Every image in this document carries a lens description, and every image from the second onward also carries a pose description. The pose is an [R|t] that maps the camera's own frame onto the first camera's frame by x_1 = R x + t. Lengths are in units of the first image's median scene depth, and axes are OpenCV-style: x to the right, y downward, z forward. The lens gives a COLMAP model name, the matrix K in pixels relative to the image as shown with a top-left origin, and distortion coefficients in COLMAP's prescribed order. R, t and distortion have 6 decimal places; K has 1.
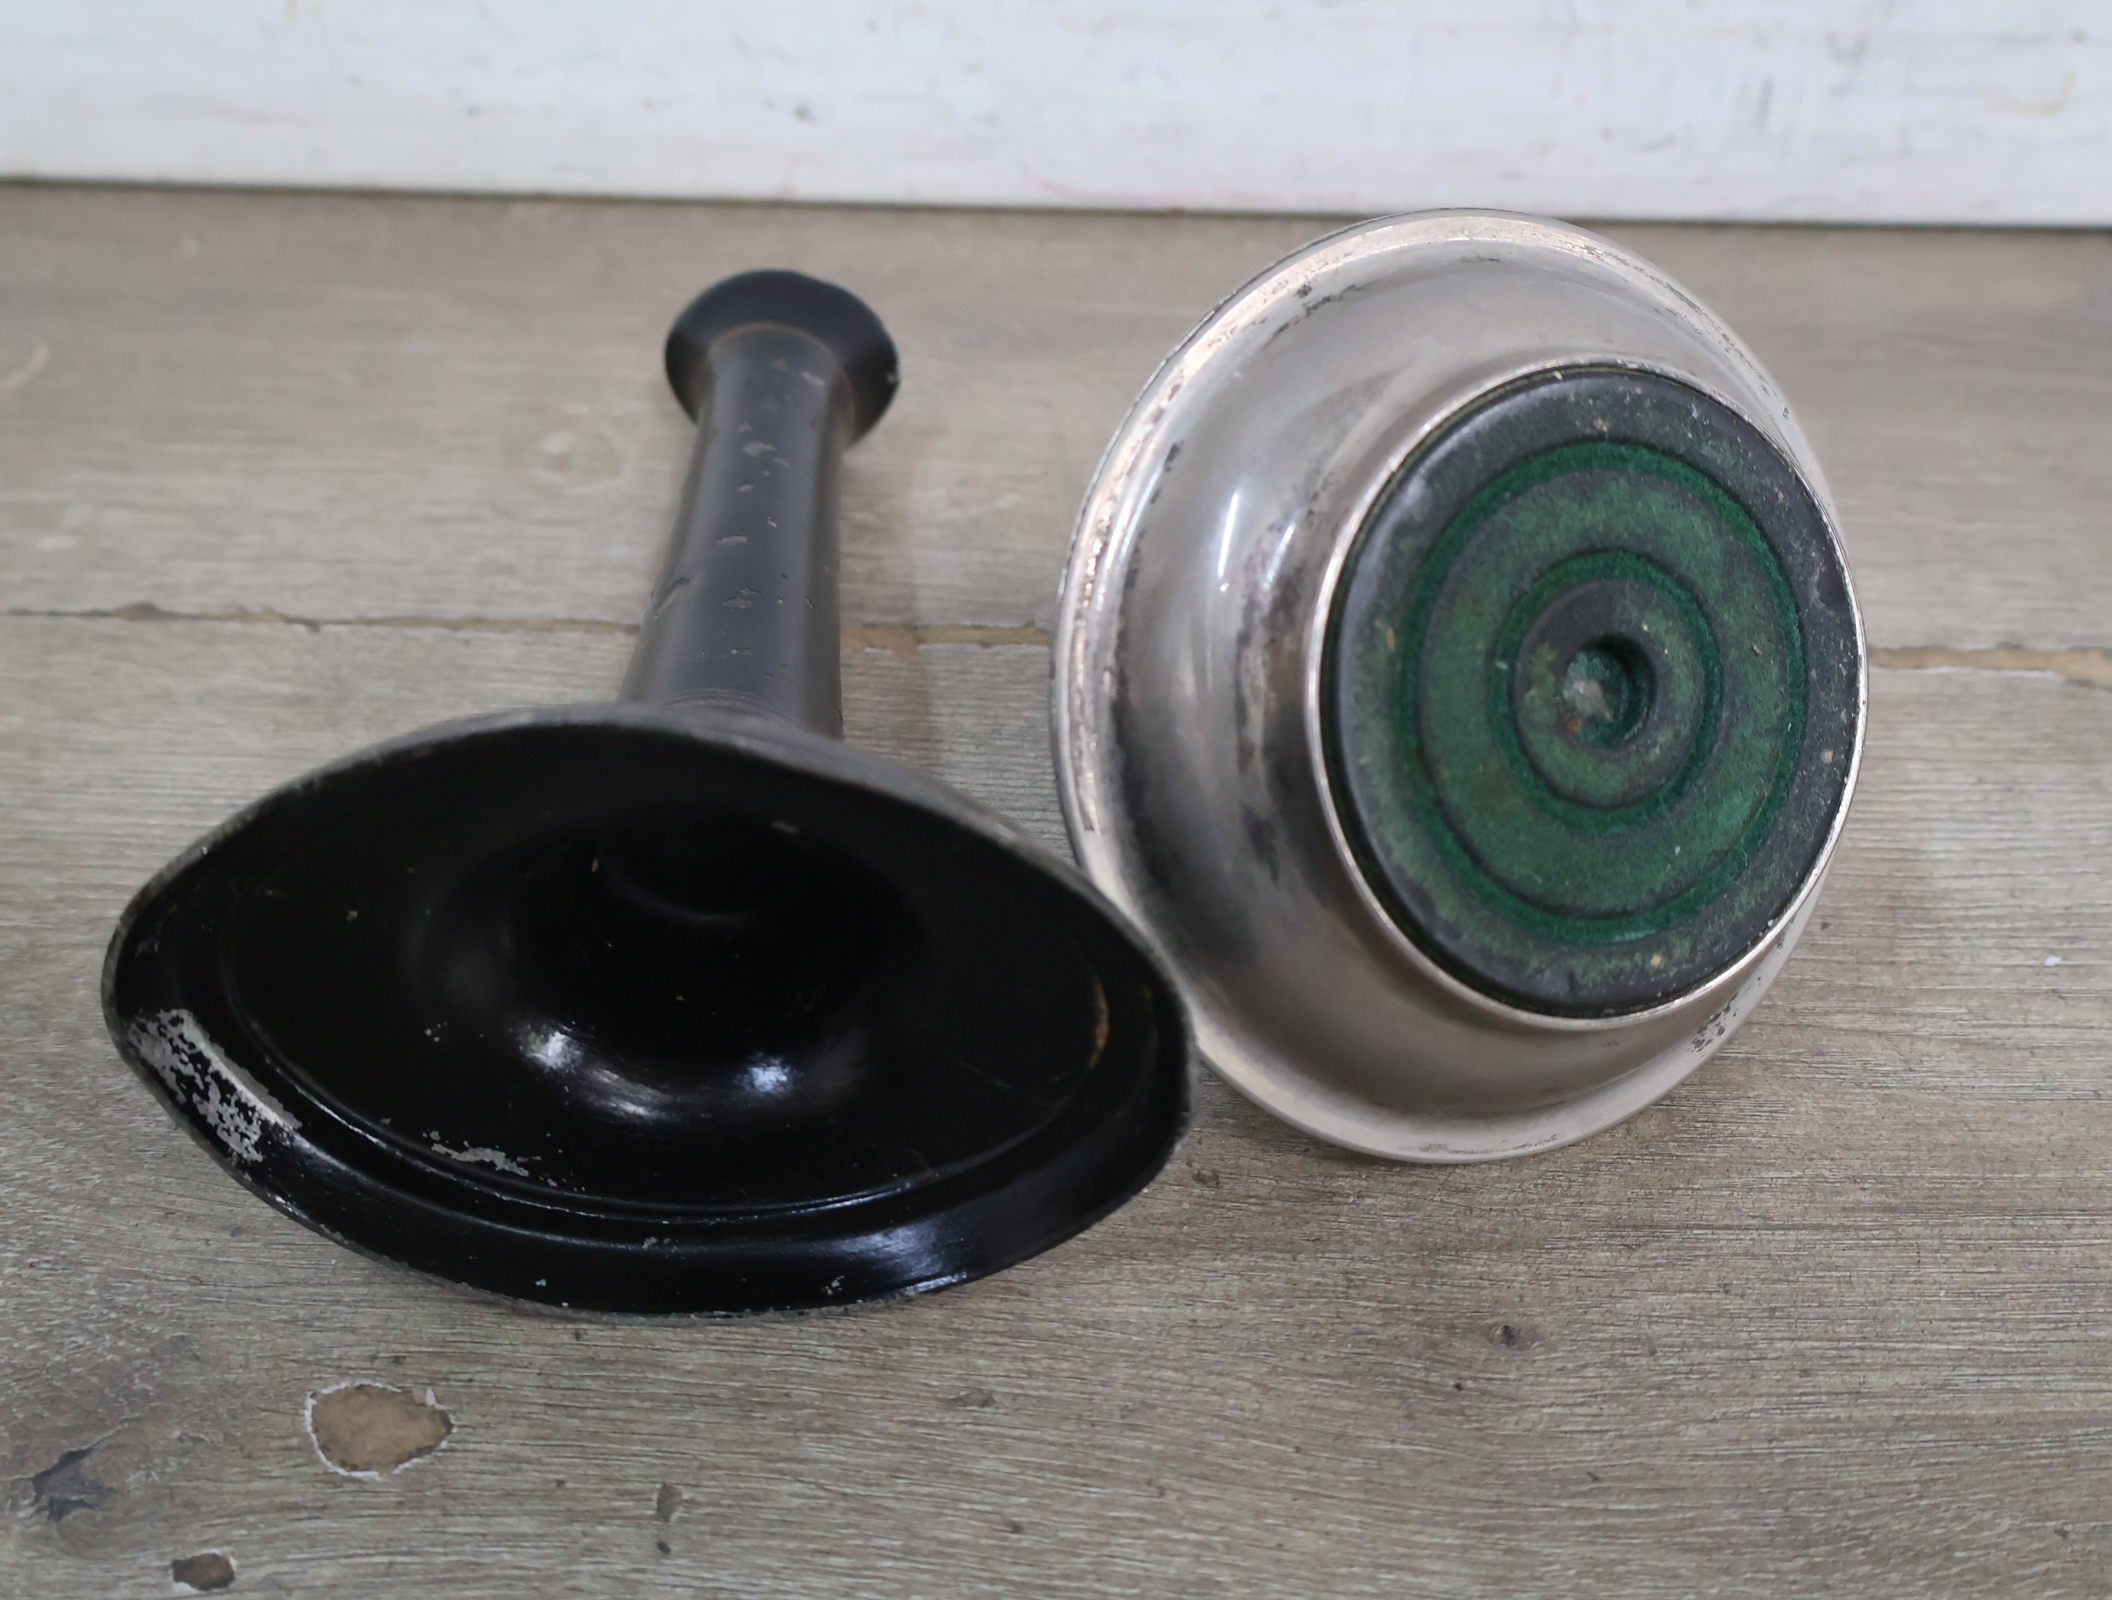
lens RADIAL K [[2320.1, 0, 1046.9], [0, 2320.1, 795.3], [0, 0, 1]] dist [0.010506, 0.000000]
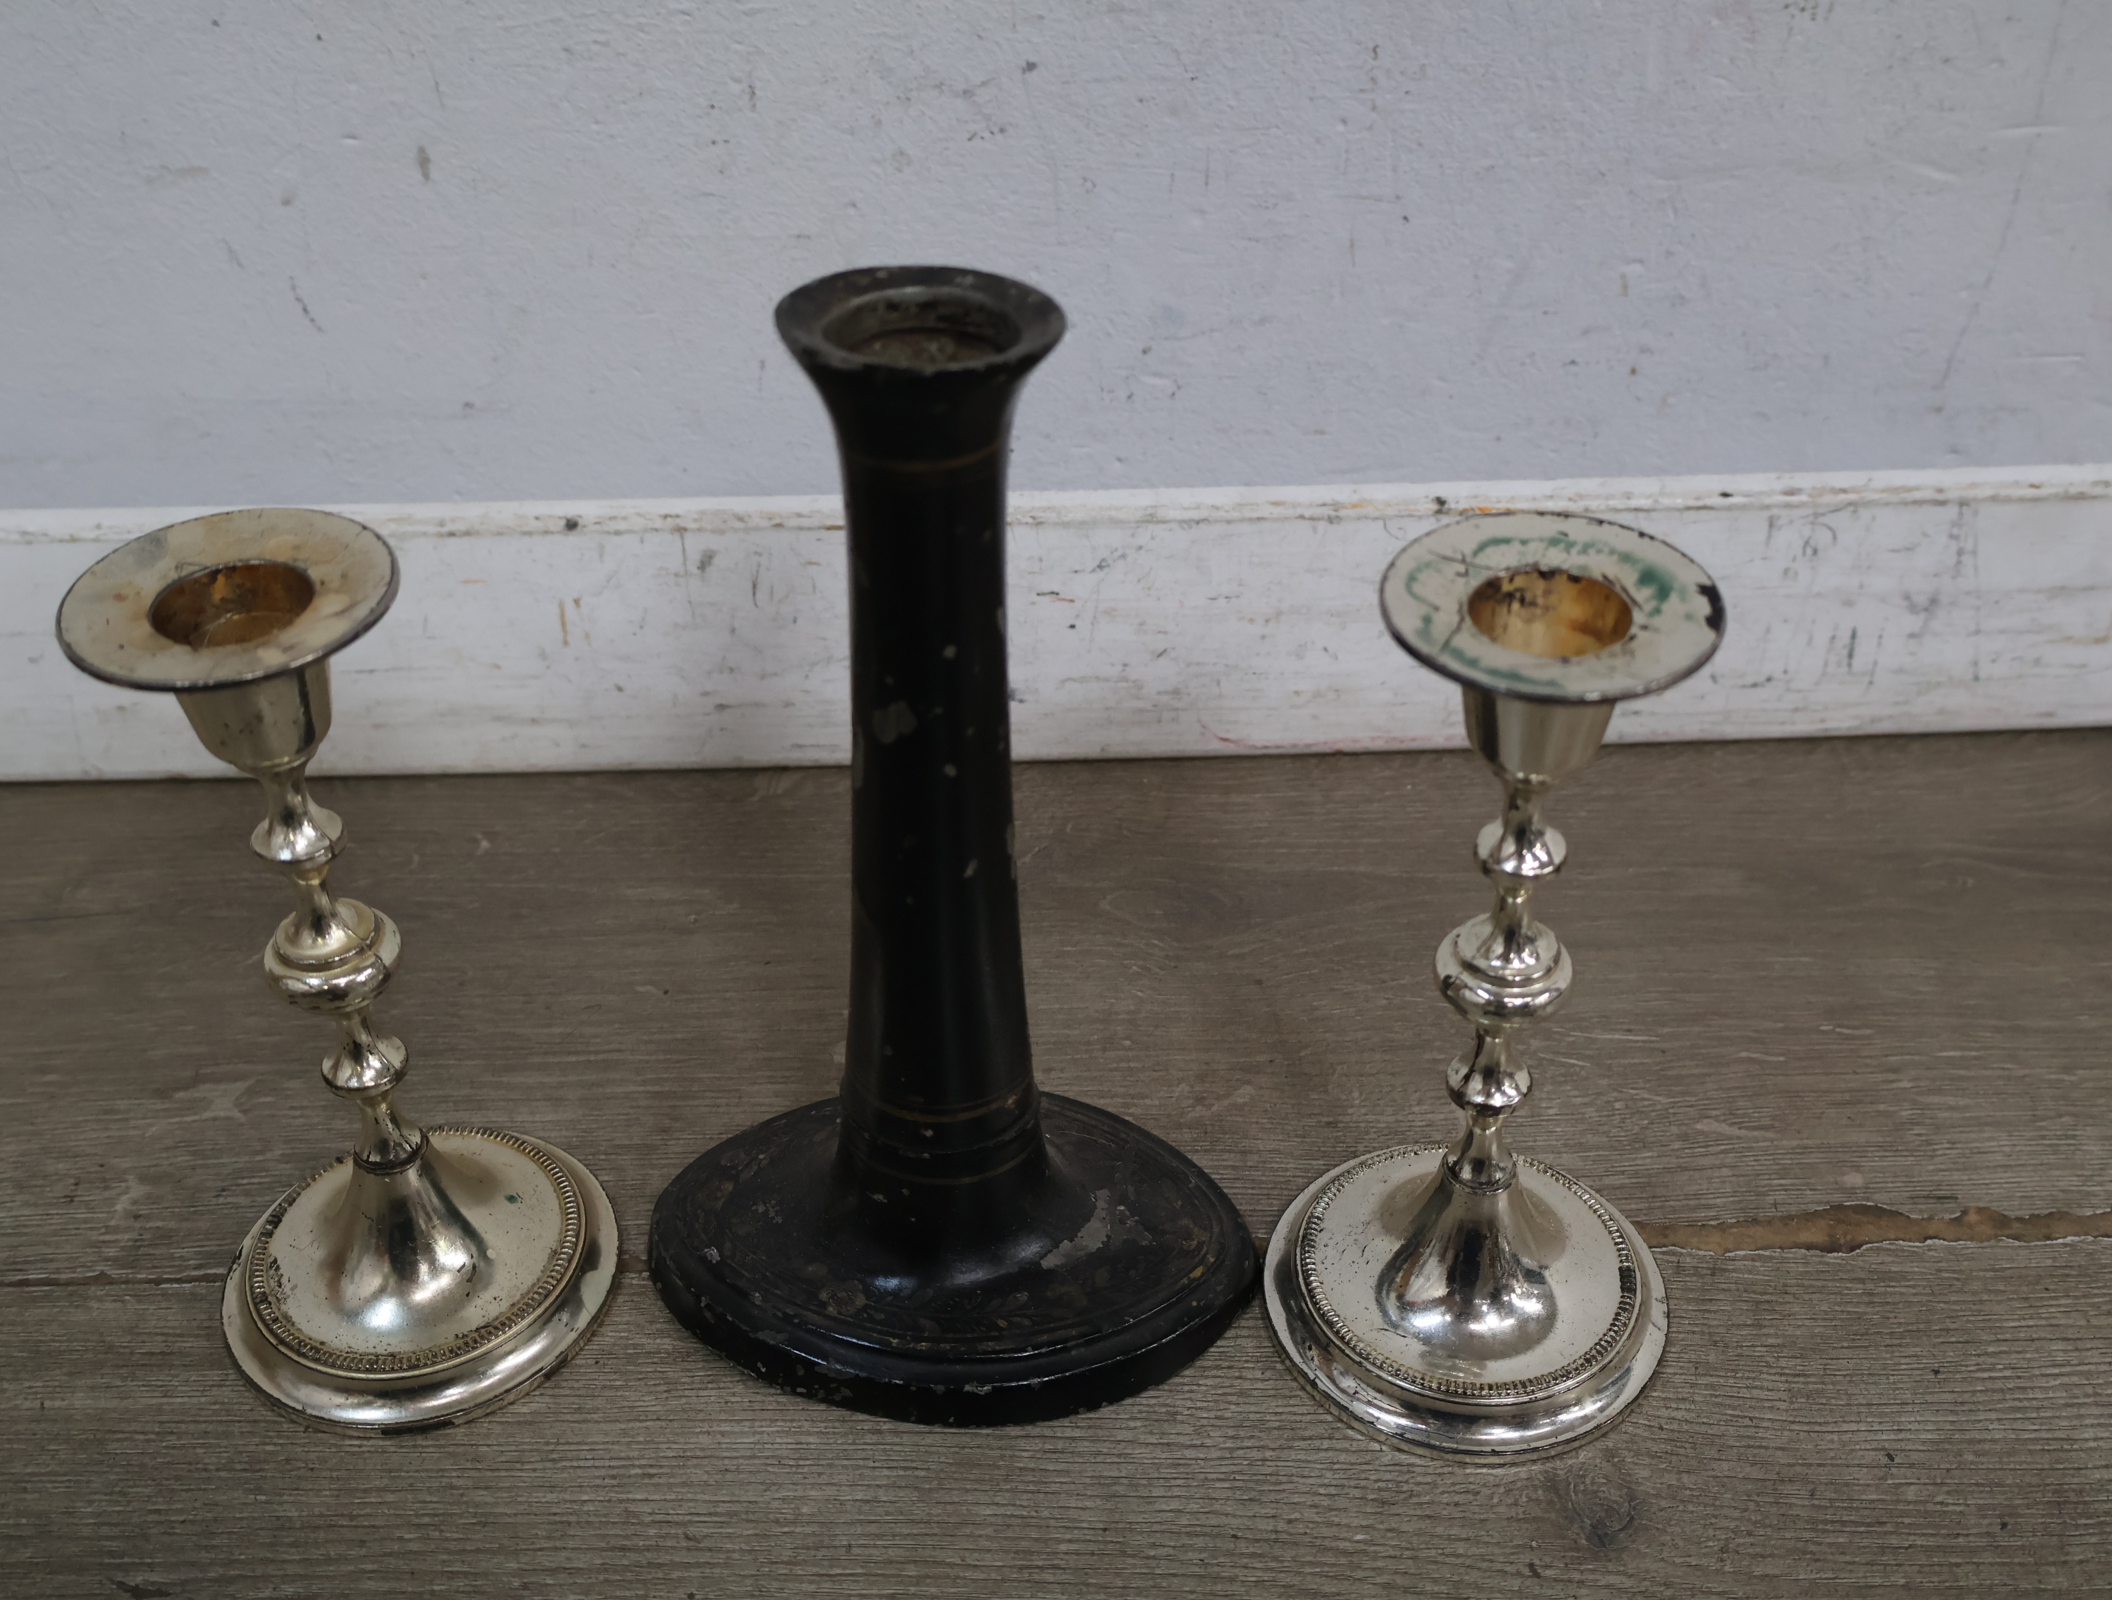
lens RADIAL K [[2320.1, 0, 1051.6], [0, 2320.1, 792.1], [0, 0, 1]] dist [0.010506, 0.000000]
pose [[0.998618, -0.052199, 0.006138, -0.158705], [0.052394, 0.997918, -0.037615, -0.339538], [-0.004162, 0.037885, 0.999273, -0.231762]]
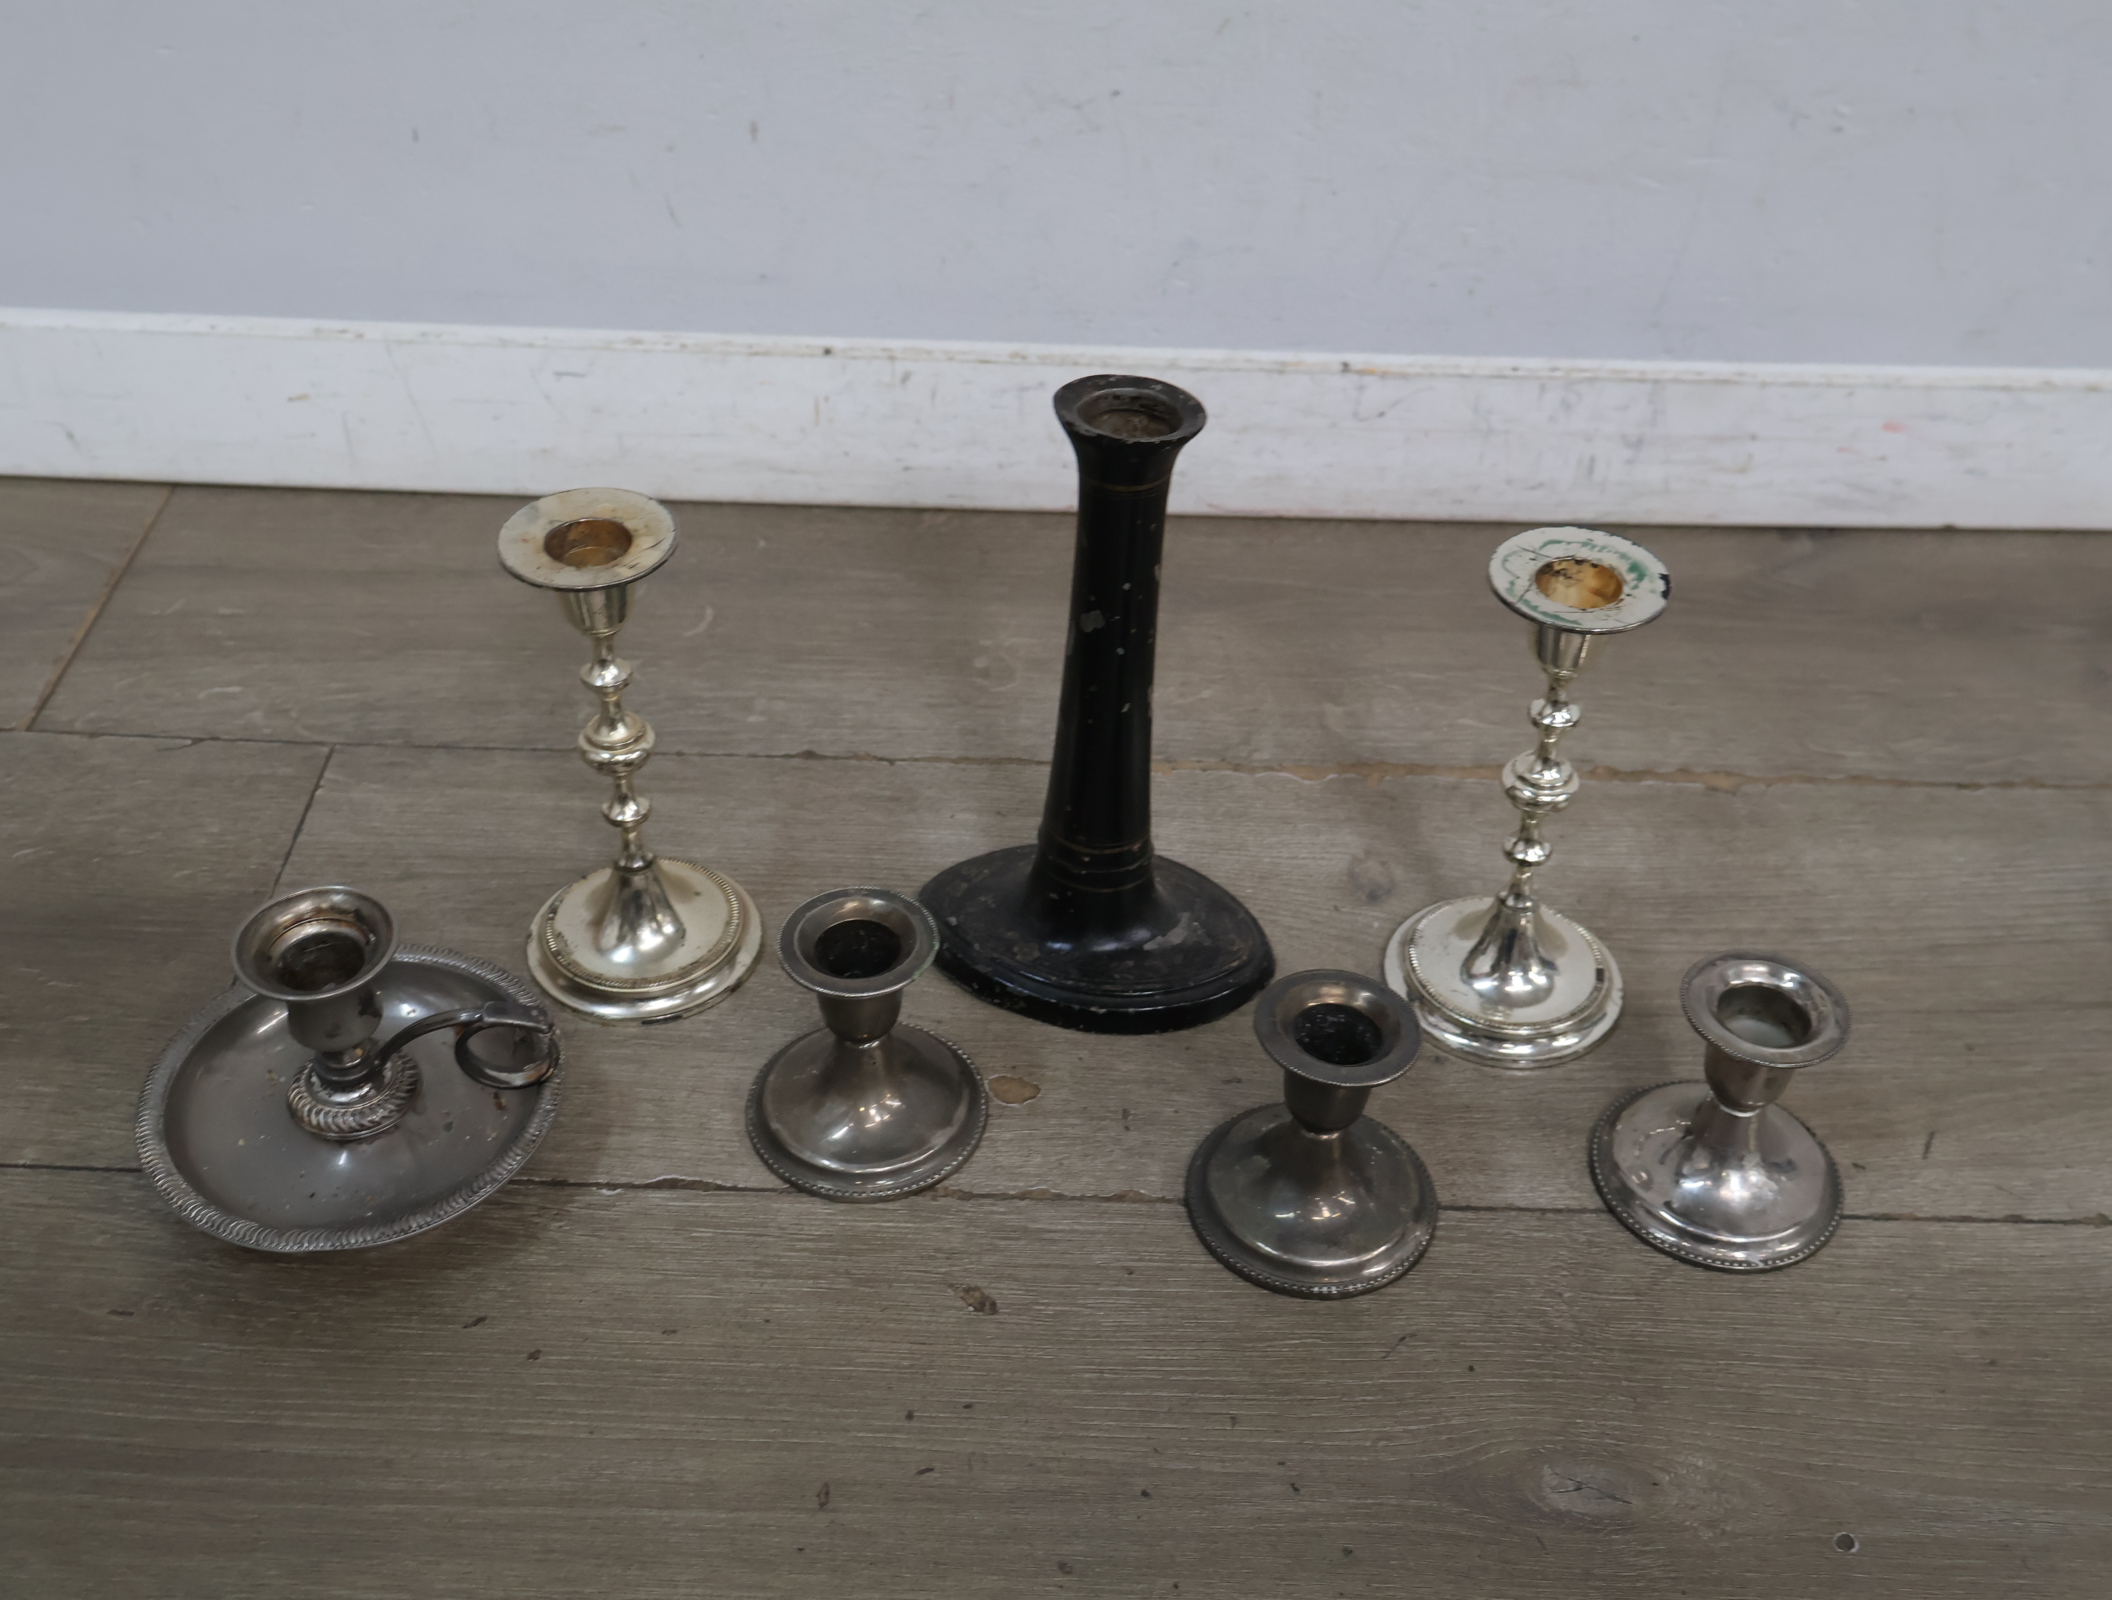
lens RADIAL K [[2320.1, 0, 1058.7], [0, 2320.1, 798.6], [0, 0, 1]] dist [0.010506, 0.000000]
pose [[0.999998, -0.000307, 0.001932, -0.214896], [0.000281, 0.999910, 0.013396, -0.088152], [-0.001936, -0.013395, 0.999908, -1.489689]]
